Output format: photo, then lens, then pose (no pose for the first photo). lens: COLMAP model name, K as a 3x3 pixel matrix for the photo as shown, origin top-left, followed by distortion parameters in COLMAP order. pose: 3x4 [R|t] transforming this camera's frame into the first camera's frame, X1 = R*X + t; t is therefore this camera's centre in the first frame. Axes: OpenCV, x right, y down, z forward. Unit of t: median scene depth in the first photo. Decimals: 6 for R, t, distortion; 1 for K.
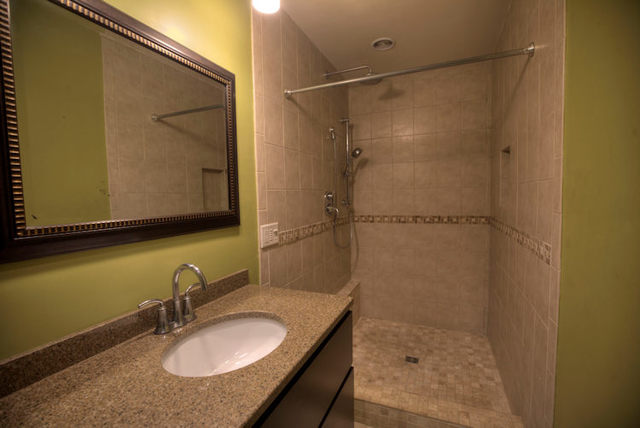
lens RADIAL K [[288.3, 0, 320.9], [0, 288.3, 215.4], [0, 0, 1]] dist [-0.031595, 0.003923]
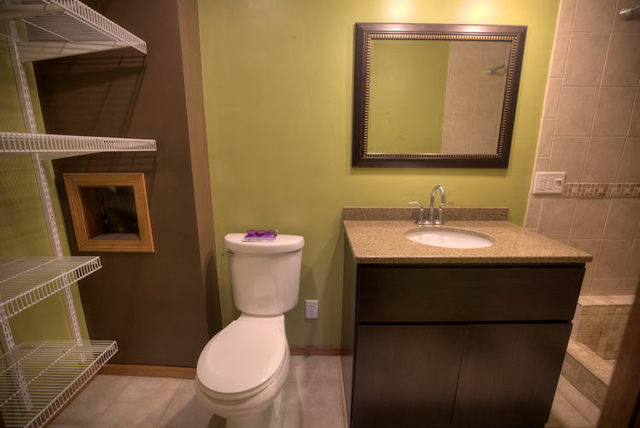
lens RADIAL K [[288.3, 0, 318.8], [0, 288.3, 215.3], [0, 0, 1]] dist [-0.031595, 0.003923]
pose [[0.398396, 0.233257, -0.887058, 0.419472], [-0.073153, 0.972122, 0.222771, 0.017334], [0.914292, -0.023860, 0.404353, -0.136345]]
